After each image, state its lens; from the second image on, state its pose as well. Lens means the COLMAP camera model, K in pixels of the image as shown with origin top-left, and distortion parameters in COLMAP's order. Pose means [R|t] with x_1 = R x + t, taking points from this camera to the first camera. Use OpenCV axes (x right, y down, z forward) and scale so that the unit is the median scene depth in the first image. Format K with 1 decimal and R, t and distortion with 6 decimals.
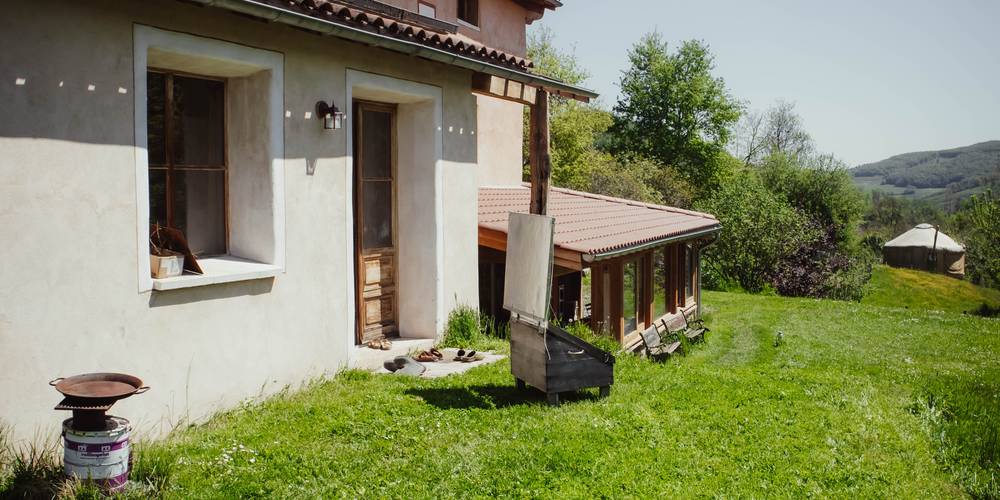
lens RADIAL K [[1046.4, 0, 499.9], [0, 1046.4, 272.9], [0, 0, 1]] dist [-0.188080, 0.230600]
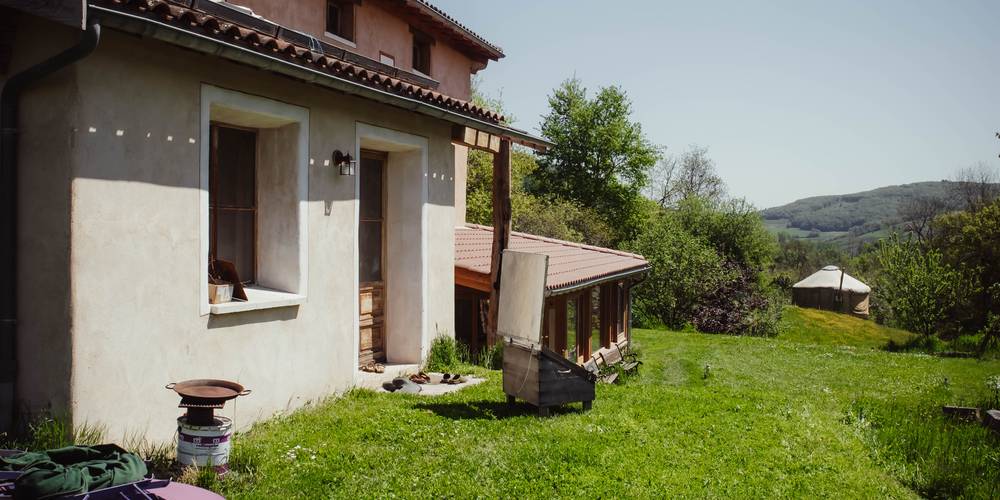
lens RADIAL K [[1046.4, 0, 499.9], [0, 1046.4, 272.9], [0, 0, 1]] dist [-0.188080, 0.230600]
pose [[0.996325, 0.007903, 0.085292, -0.084085], [-0.004613, 0.999240, -0.038701, 0.010370], [-0.085533, 0.038165, 0.995604, -0.131217]]
